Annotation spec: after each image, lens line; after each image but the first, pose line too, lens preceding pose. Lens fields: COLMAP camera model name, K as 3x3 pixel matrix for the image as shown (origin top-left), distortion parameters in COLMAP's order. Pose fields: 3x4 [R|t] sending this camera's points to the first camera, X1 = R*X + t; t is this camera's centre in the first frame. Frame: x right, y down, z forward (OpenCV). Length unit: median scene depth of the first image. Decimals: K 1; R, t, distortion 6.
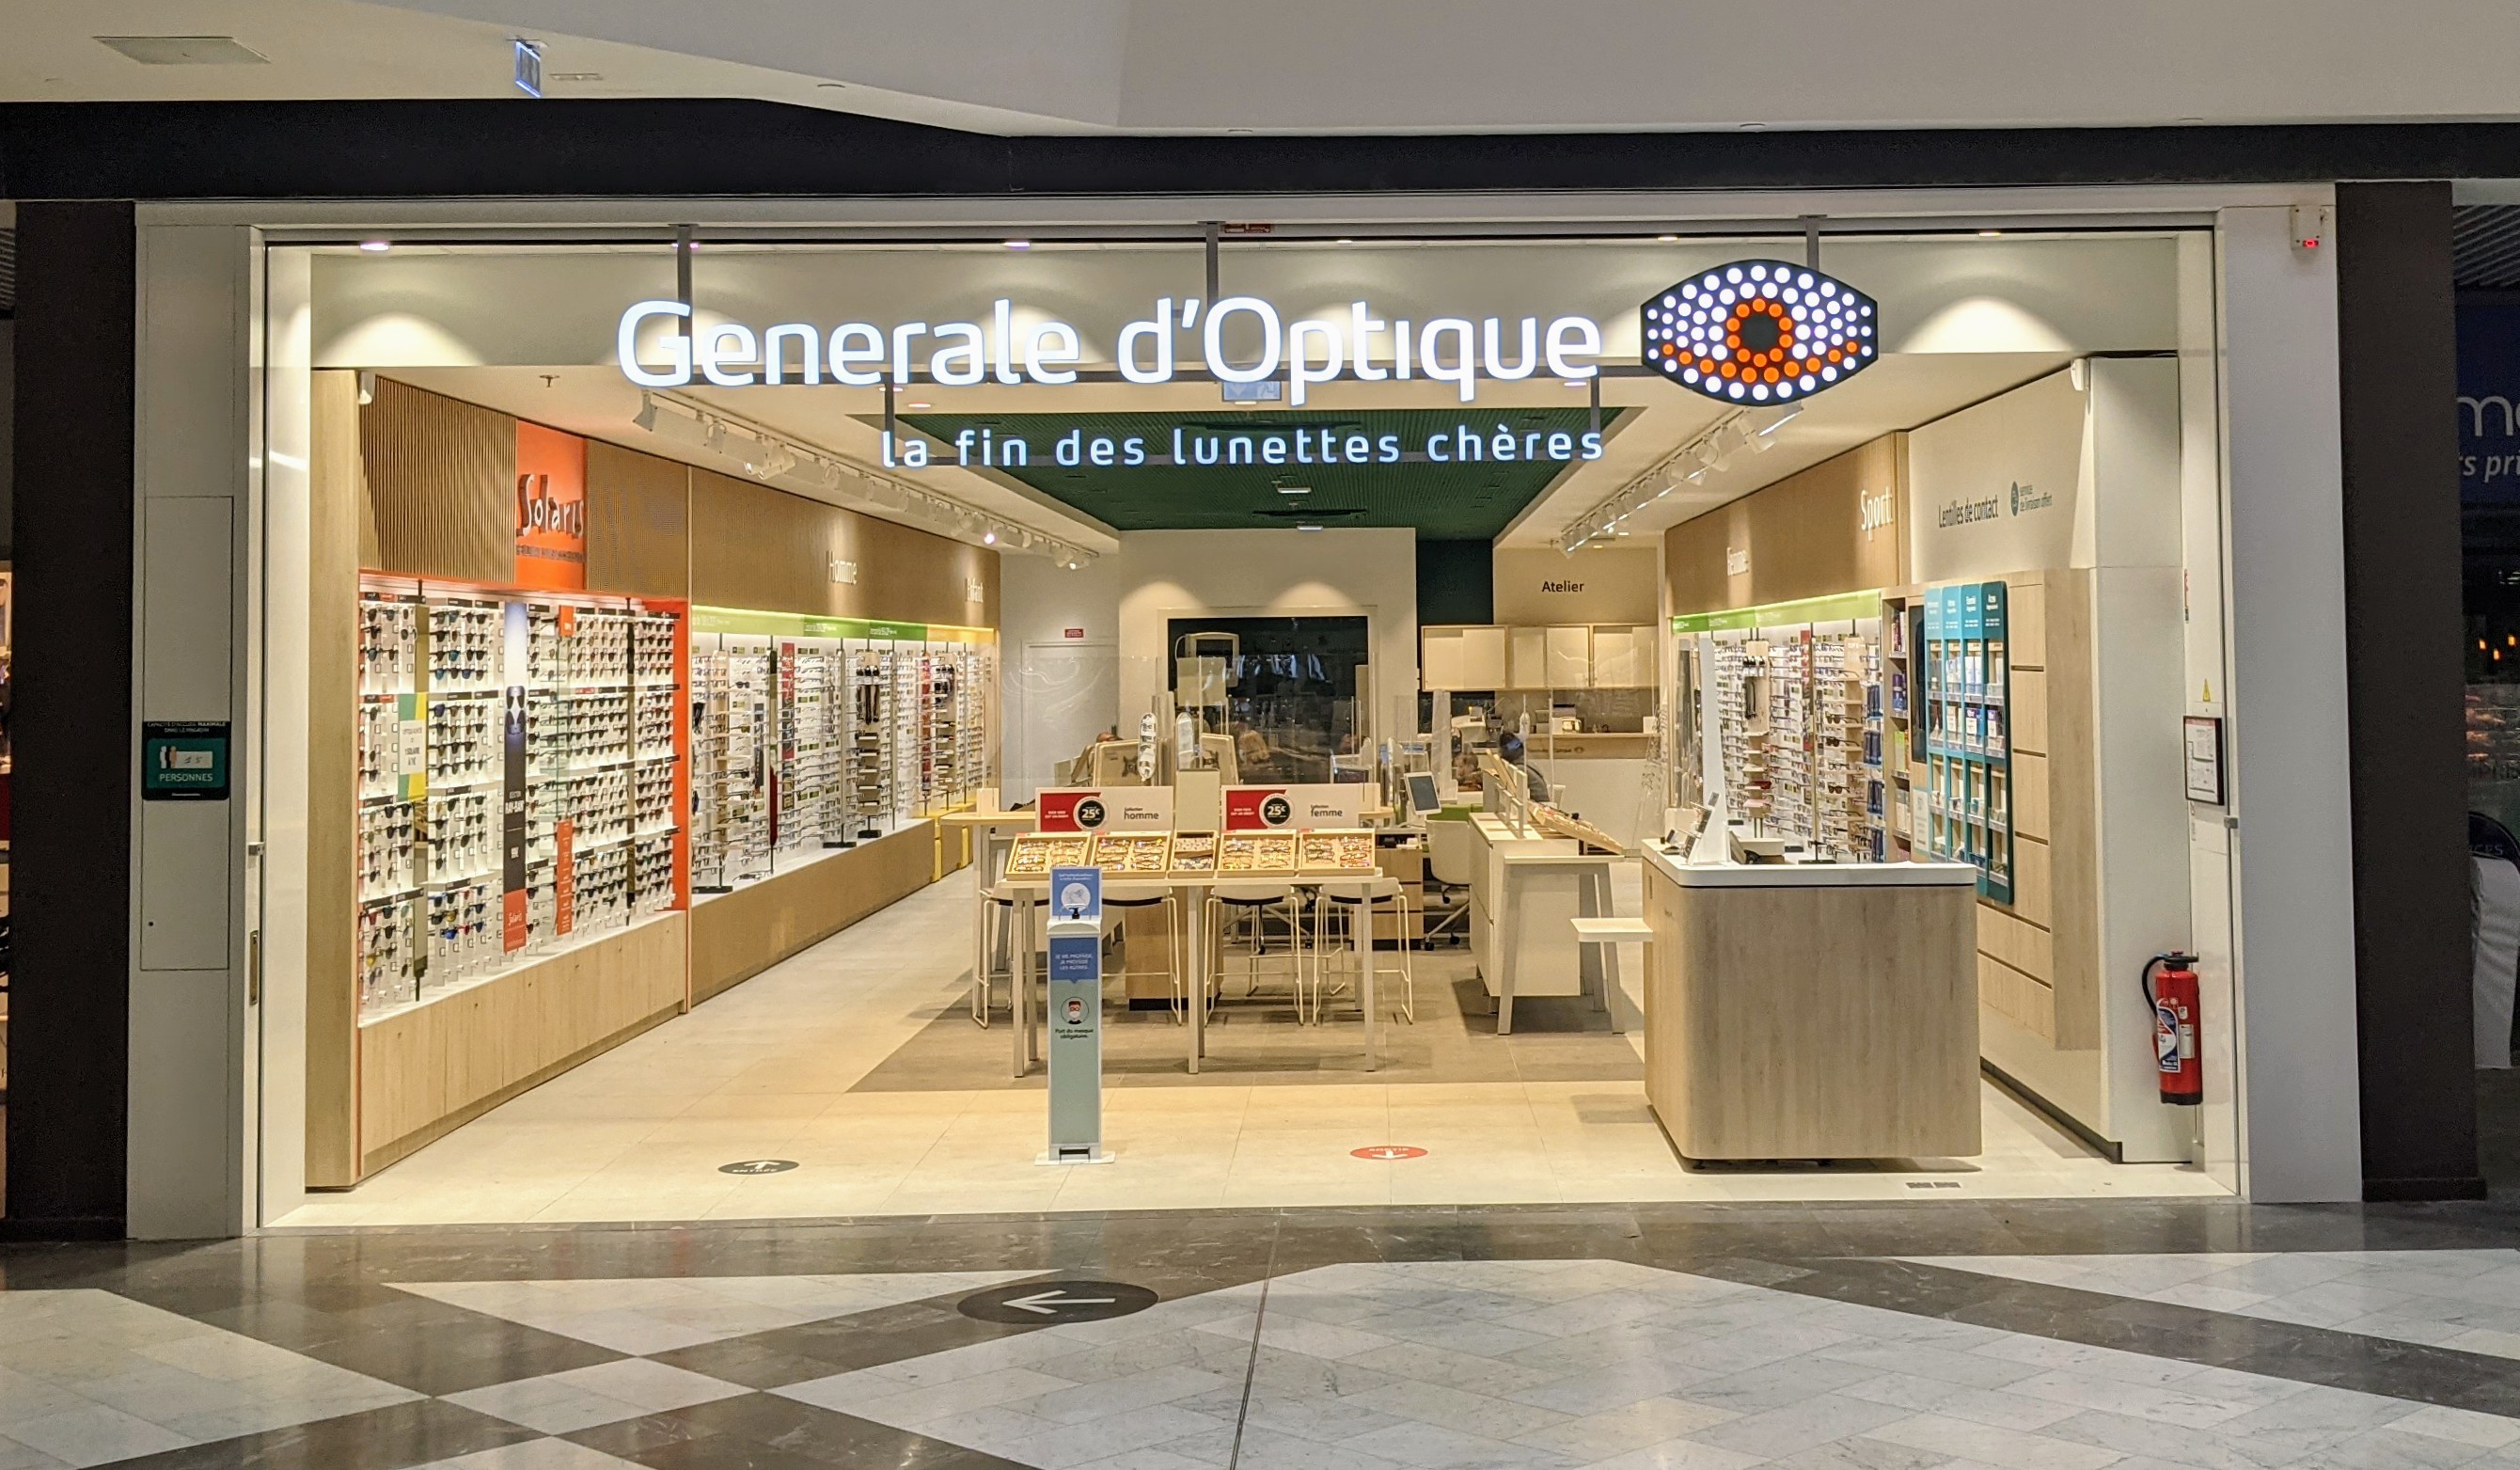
lens RADIAL K [[2853.3, 0, 1265.5], [0, 2853.3, 525.5], [0, 0, 1]] dist [0.012433, 0.290904]
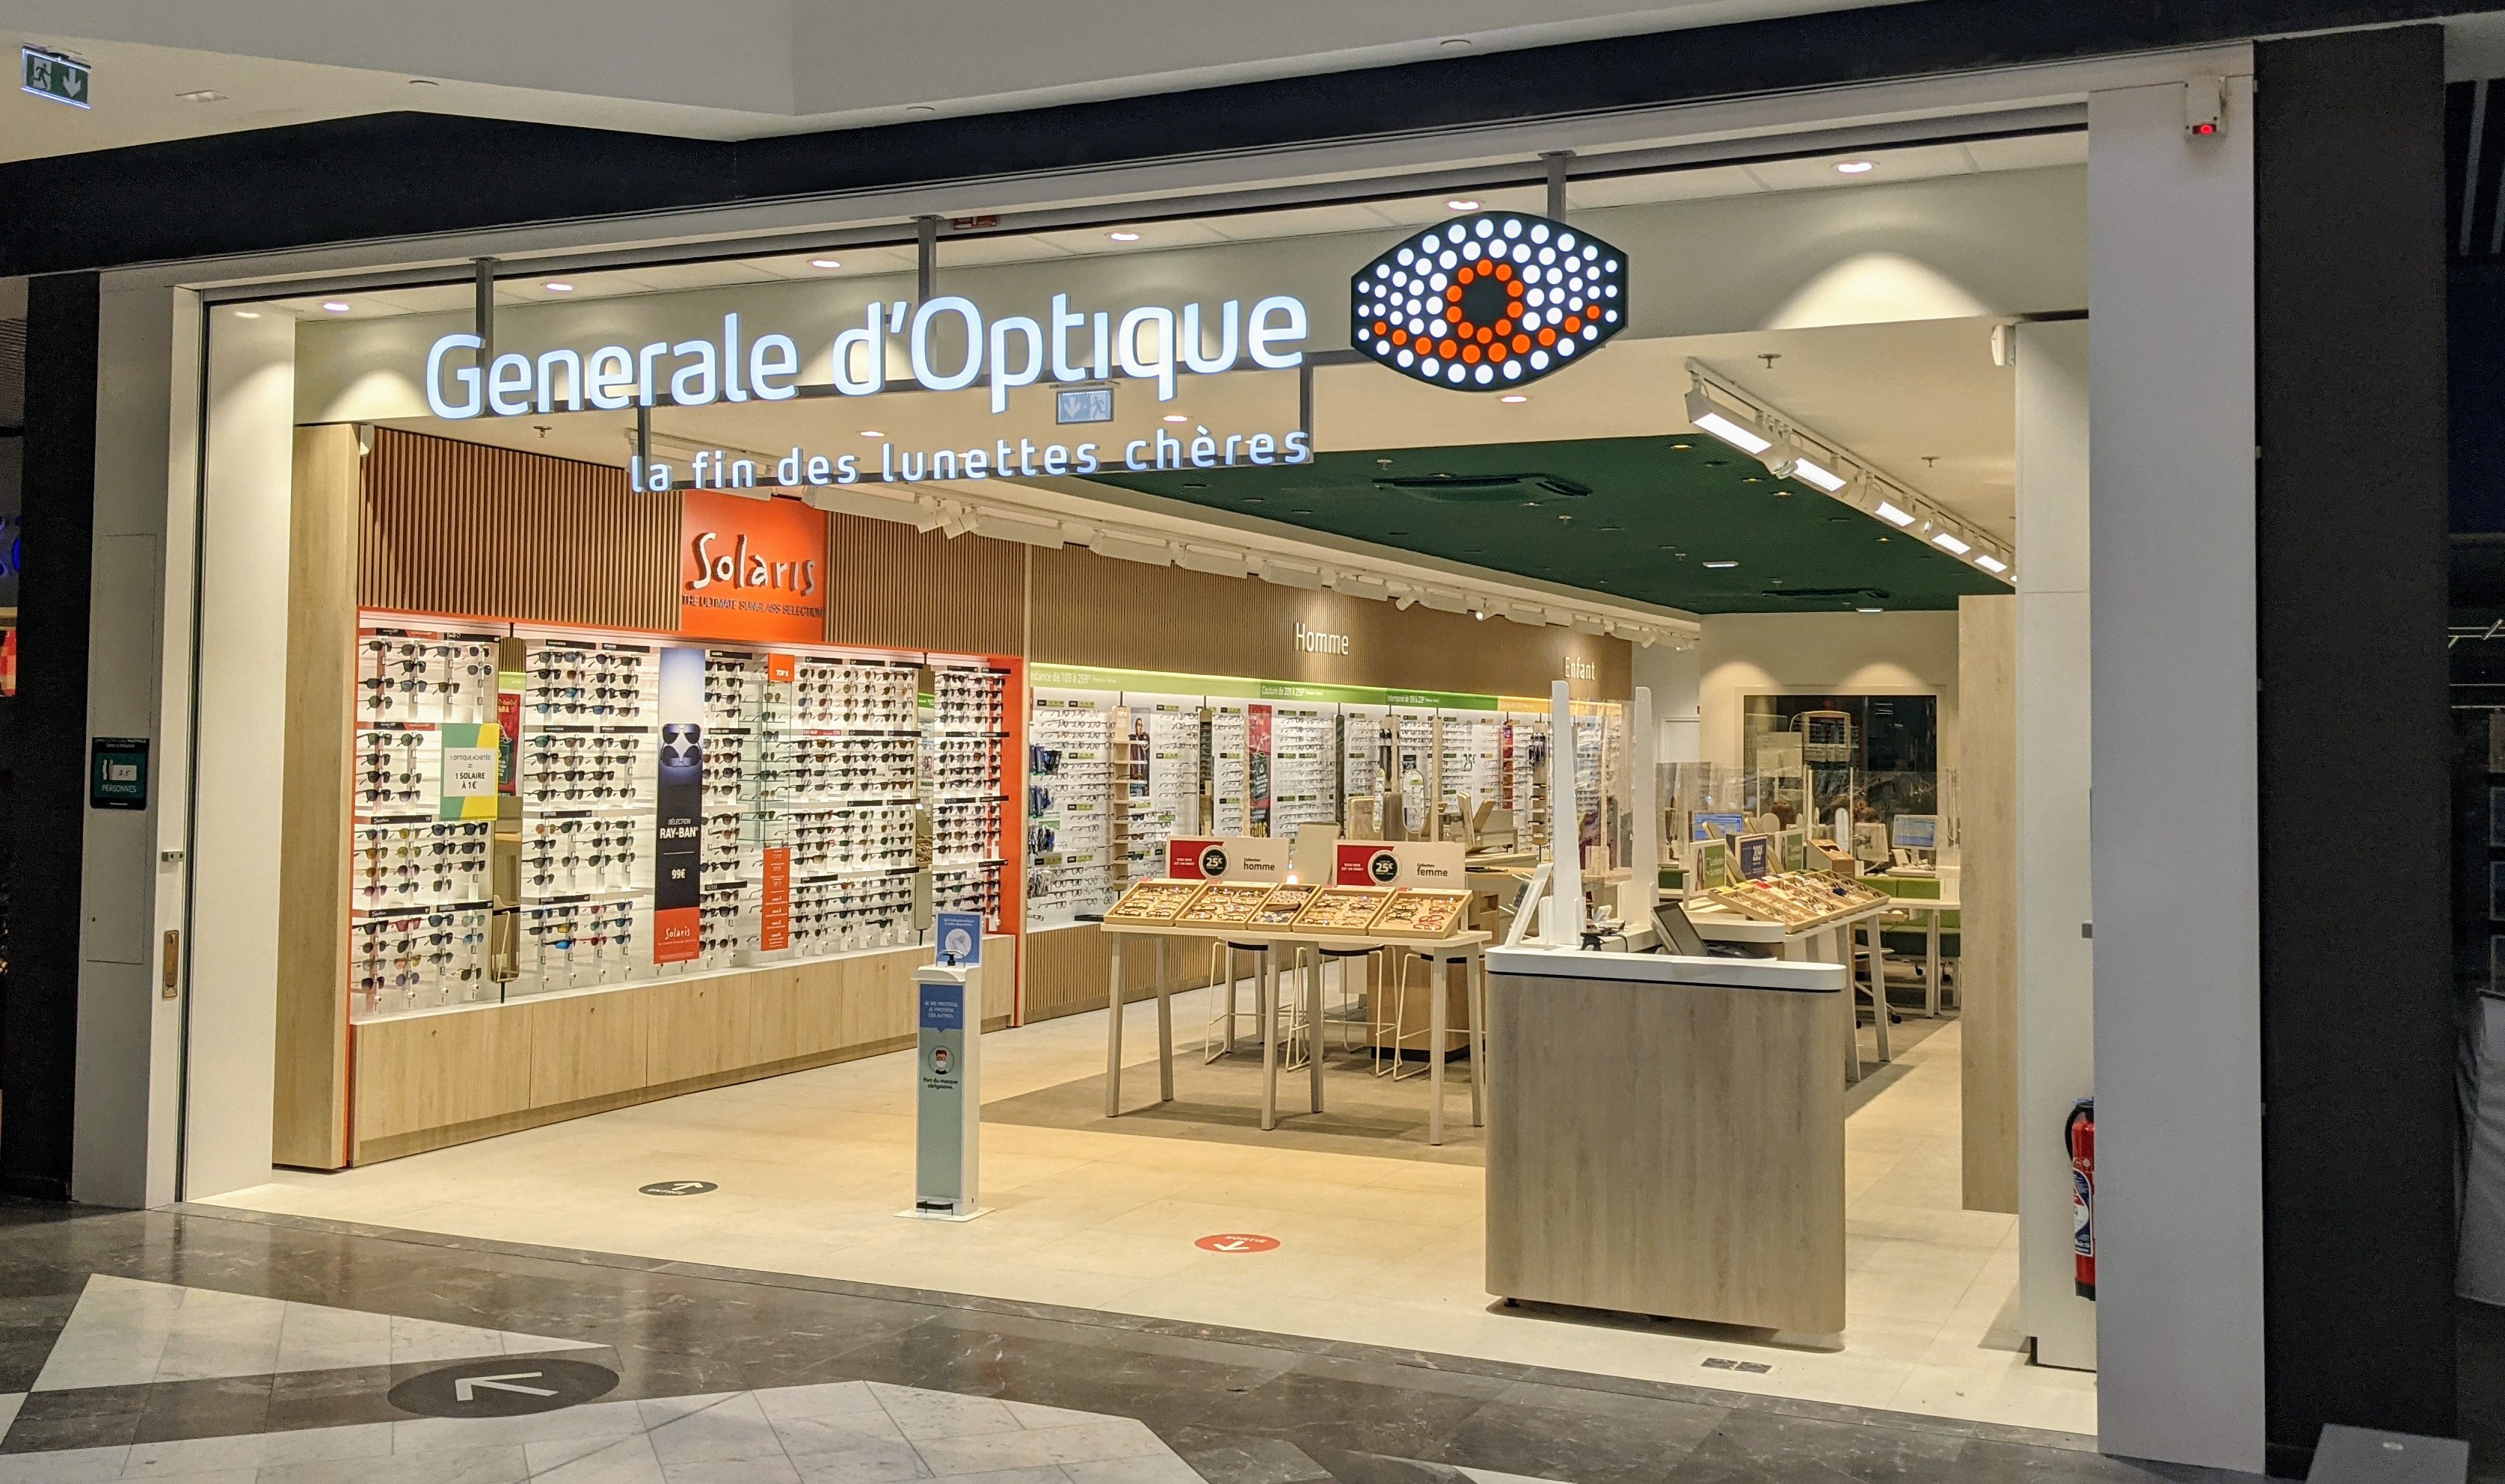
lens RADIAL K [[2220.0, 0, 1250.2], [0, 2220.0, 654.4], [0, 0, 1]] dist [0.044534, 0.002912]
pose [[0.914534, 0.004918, -0.404480, 0.369484], [-0.001970, 0.999968, 0.007705, 0.028761], [0.404505, -0.006249, 0.914514, 0.389546]]
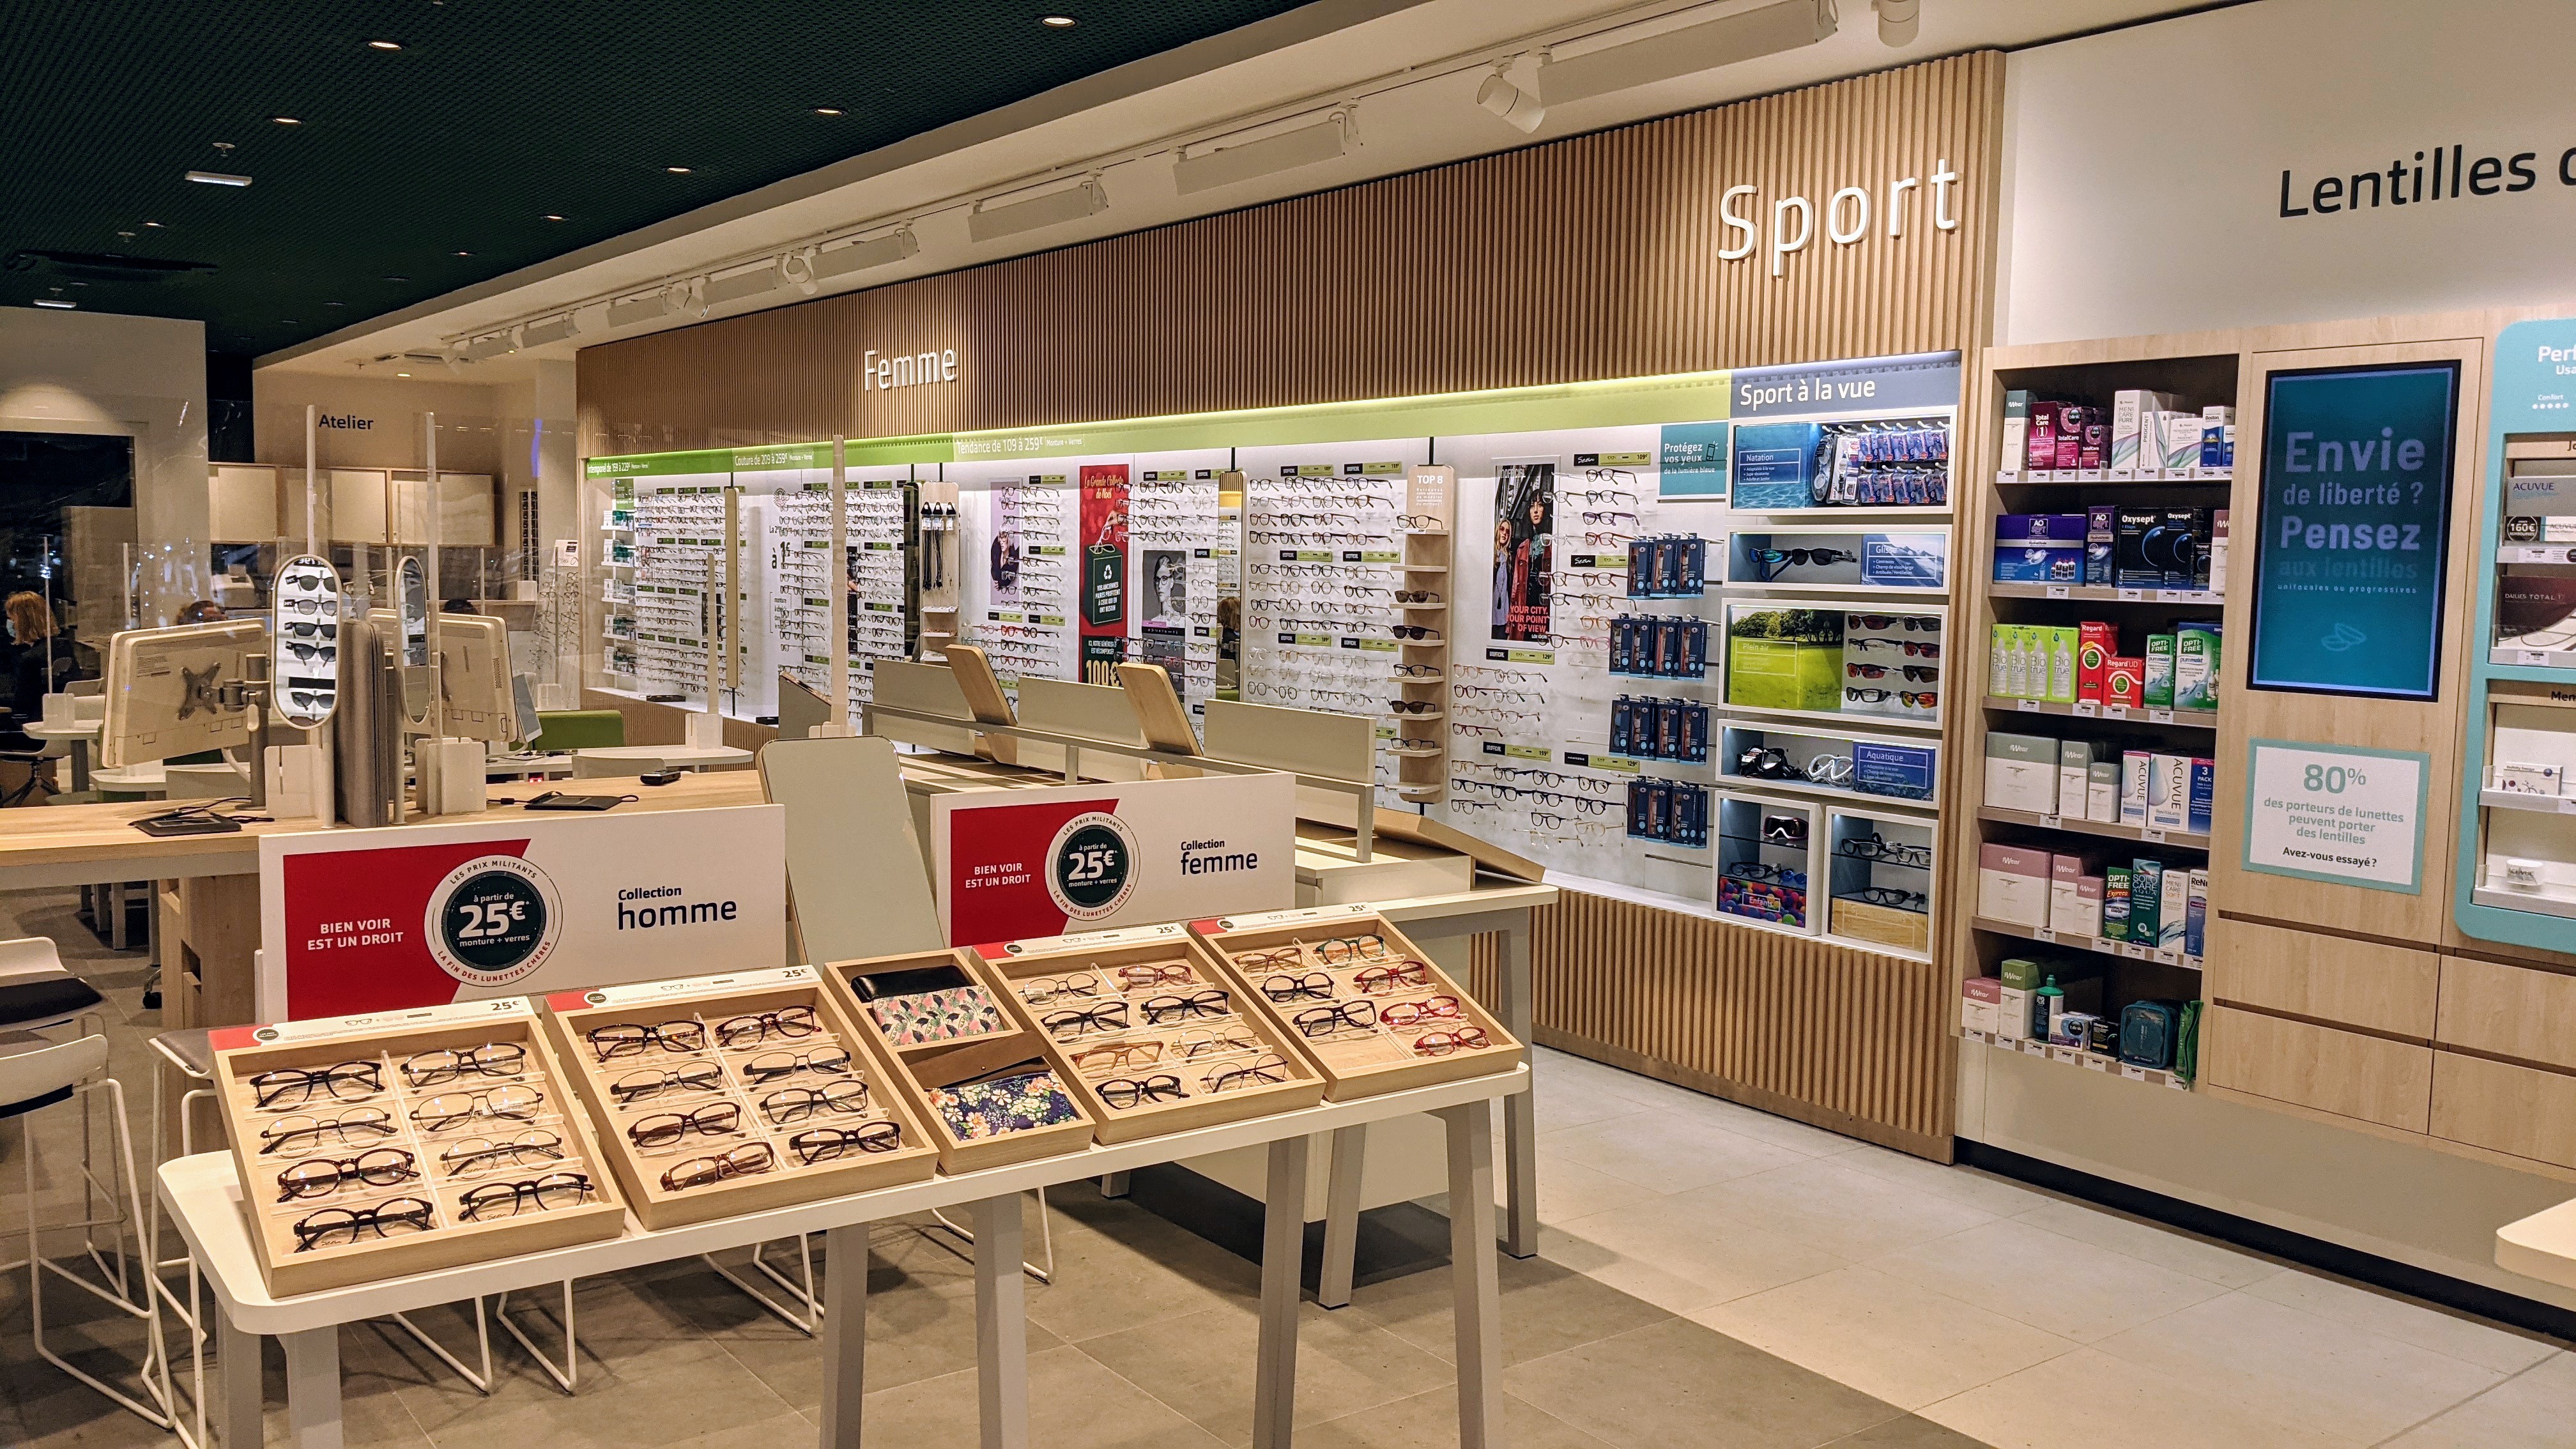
lens RADIAL K [[2018.4, 0, 1288.0], [0, 2018.4, 724.5], [0, 0, 1]] dist [0.004222, 0.001208]
pose [[0.776440, -0.024121, 0.629730, -0.166543], [-0.060359, 0.991827, 0.112412, 0.078871], [-0.627294, -0.125291, 0.768638, 1.114474]]
